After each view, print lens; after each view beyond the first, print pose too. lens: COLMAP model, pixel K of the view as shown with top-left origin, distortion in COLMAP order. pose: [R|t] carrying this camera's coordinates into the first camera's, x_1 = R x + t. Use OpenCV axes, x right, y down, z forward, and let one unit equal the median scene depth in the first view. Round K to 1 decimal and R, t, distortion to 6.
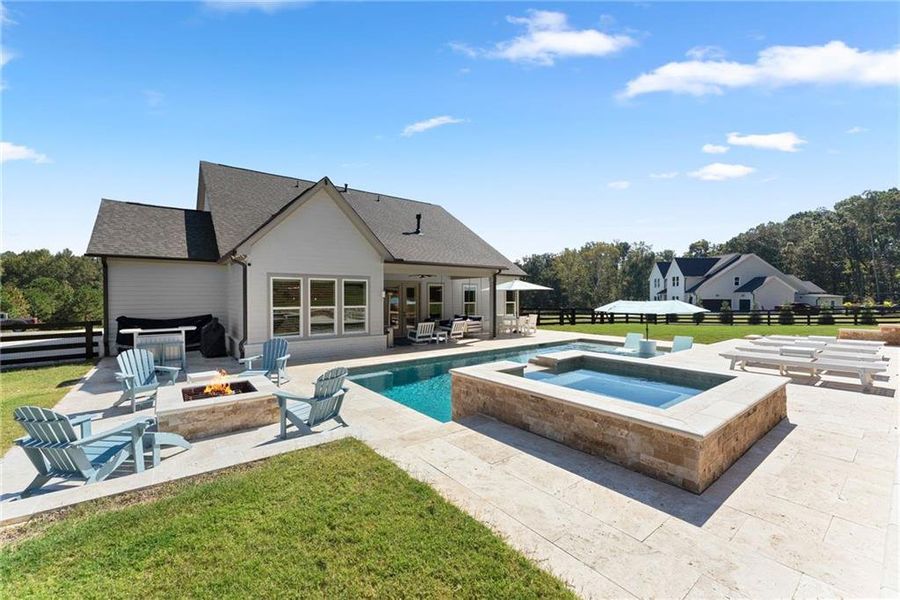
lens RADIAL K [[373.8, 0, 450.0], [0, 373.8, 300.0], [0, 0, 1]] dist [0.001356, 0.000087]
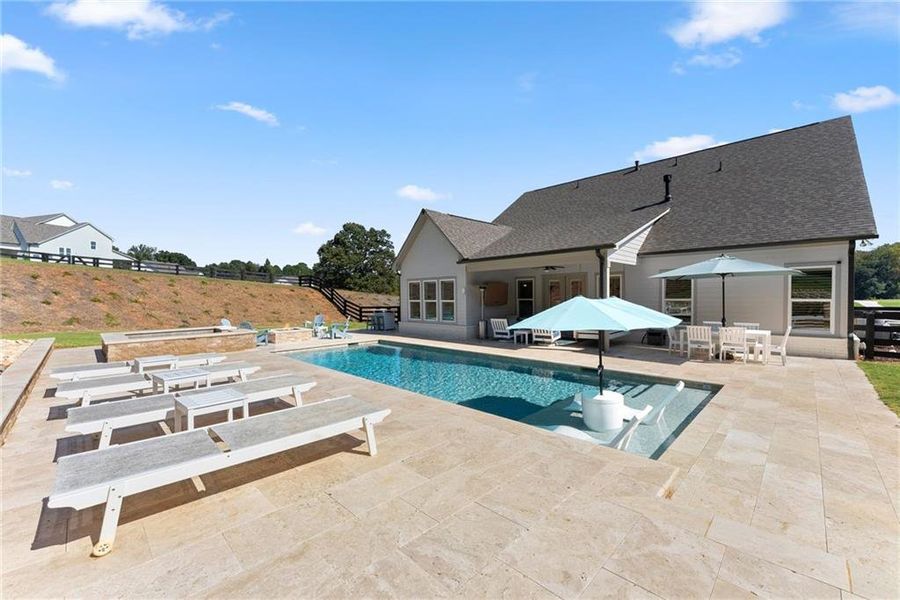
lens RADIAL K [[358.9, 0, 450.0], [0, 358.9, 300.0], [0, 0, 1]] dist [-0.000768, -0.000076]
pose [[0.135011, 0.017998, -0.990681, 0.865017], [0.010939, 0.999747, 0.019653, -0.008066], [0.990784, -0.013490, 0.134780, 0.763807]]
